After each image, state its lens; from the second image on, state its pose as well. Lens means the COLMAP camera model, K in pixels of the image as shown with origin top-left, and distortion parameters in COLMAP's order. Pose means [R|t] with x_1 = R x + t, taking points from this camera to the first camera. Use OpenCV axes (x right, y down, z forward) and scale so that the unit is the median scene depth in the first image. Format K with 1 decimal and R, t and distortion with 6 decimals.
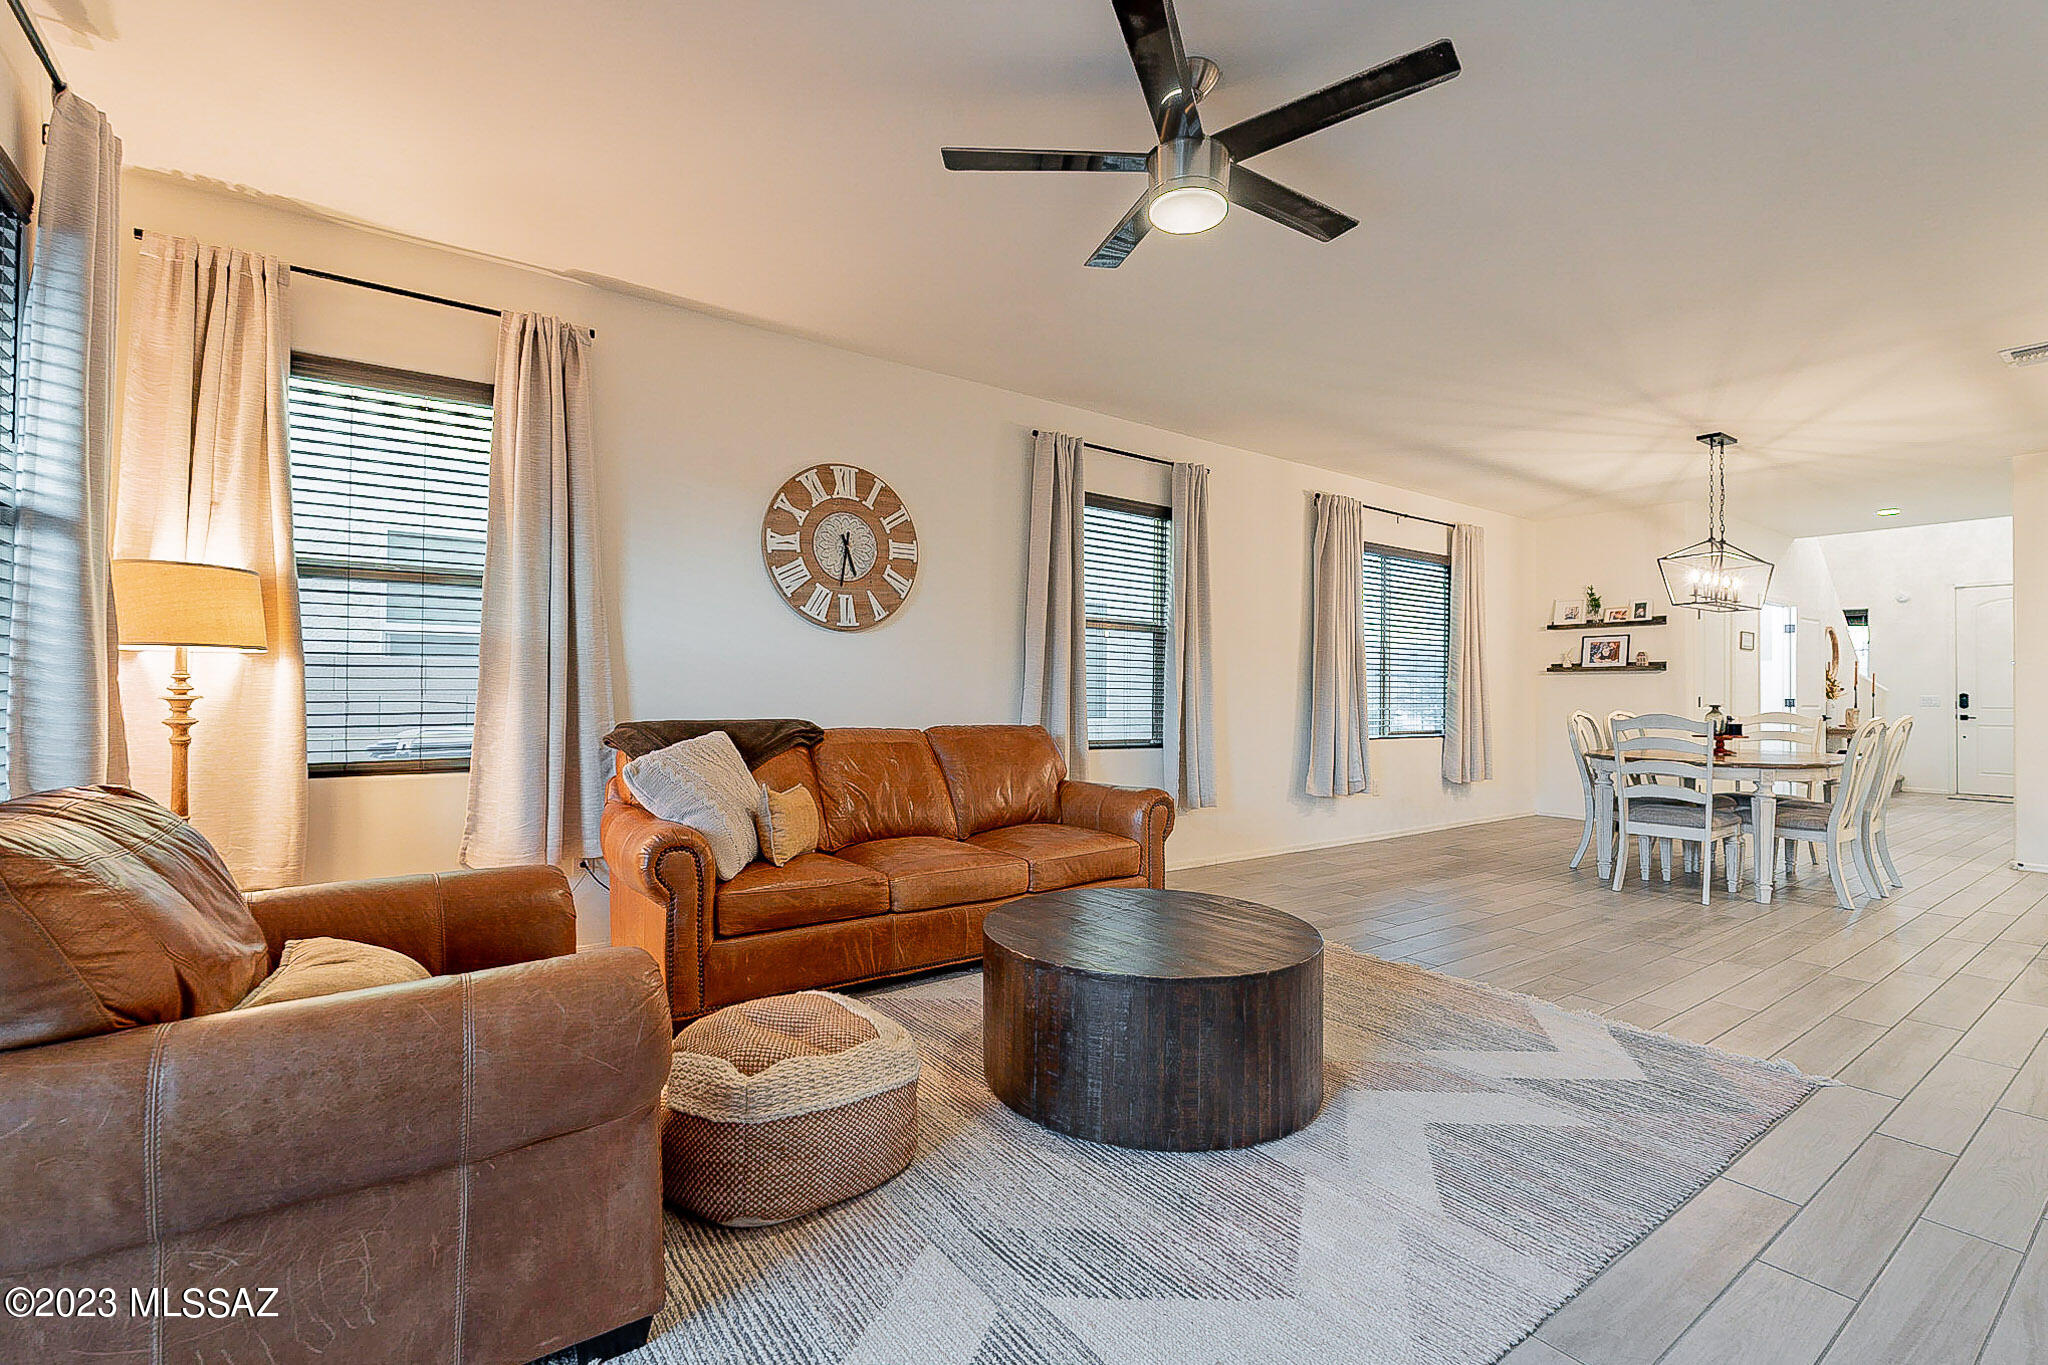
lens RADIAL K [[890.9, 0, 1023.7], [0, 890.9, 678.5], [0, 0, 1]] dist [-0.005741, -0.000221]
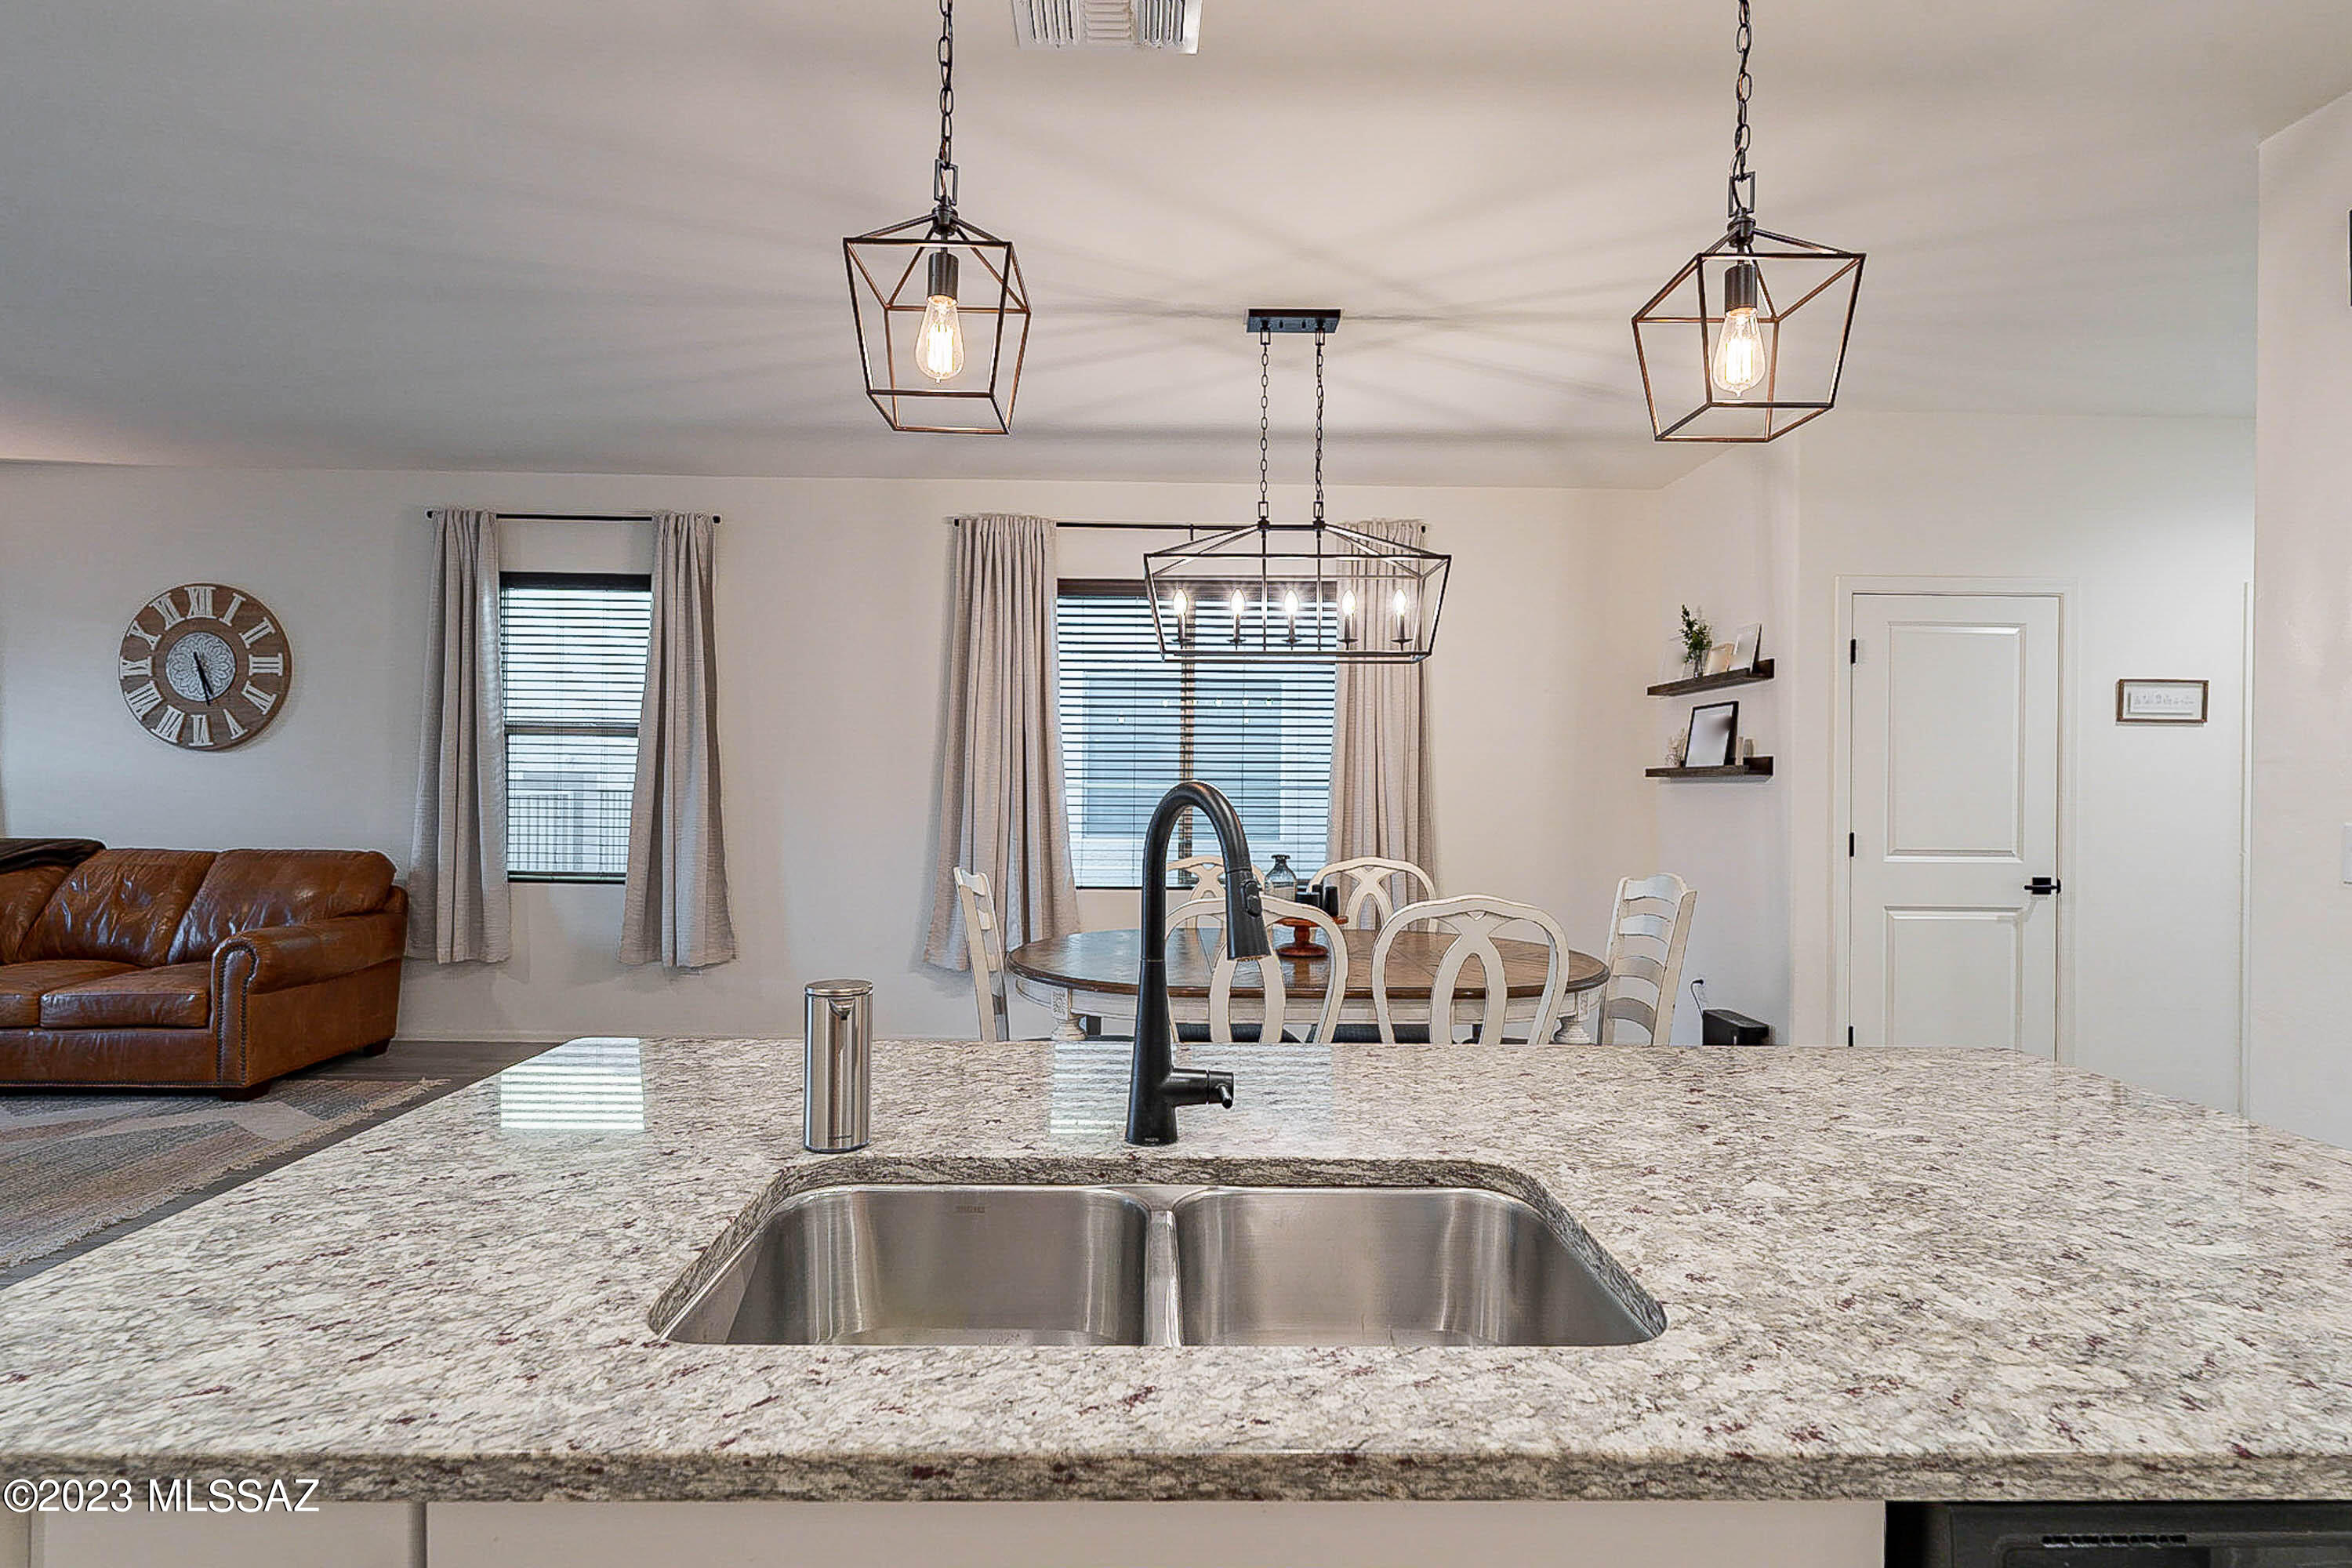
lens RADIAL K [[1196.2, 0, 1284.9], [0, 1196.2, 784.1], [0, 0, 1]] dist [-0.000059, 0.000790]
pose [[0.816804, 0.005652, -0.576887, 1.609652], [0.005916, 0.999817, 0.018171, -0.034250], [0.576884, -0.018255, 0.816622, 0.619958]]
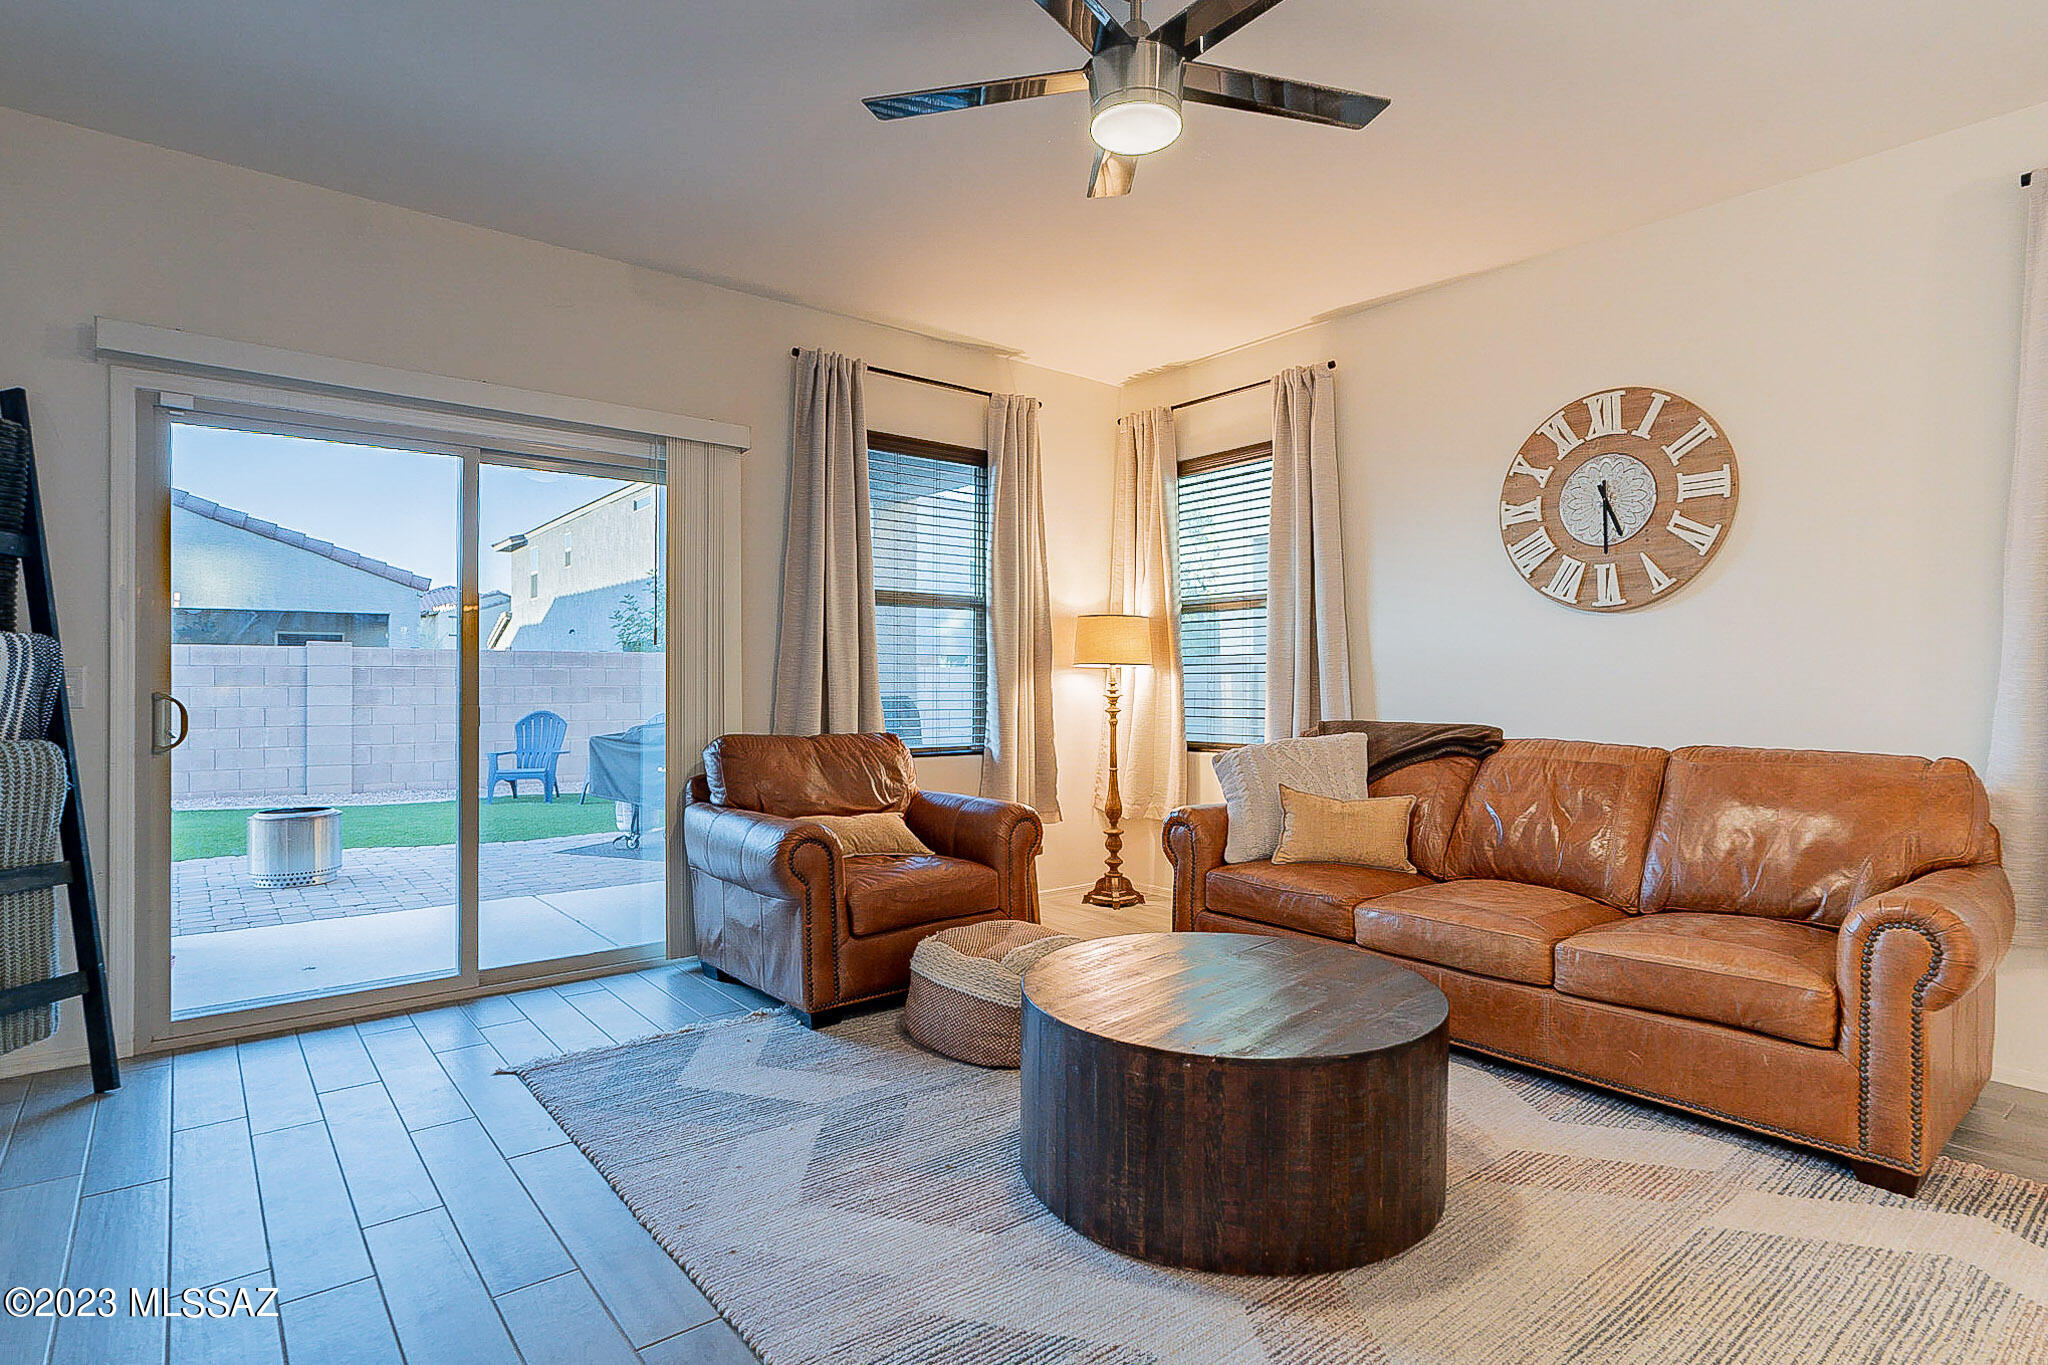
lens RADIAL K [[1041.6, 0, 1029.0], [0, 1041.6, 681.4], [0, 0, 1]] dist [-0.000059, 0.000790]
pose [[0.061072, -0.003581, -0.998127, 0.664280], [0.020820, 0.999781, -0.002313, -0.003055], [0.997916, -0.020639, 0.061133, 0.470104]]
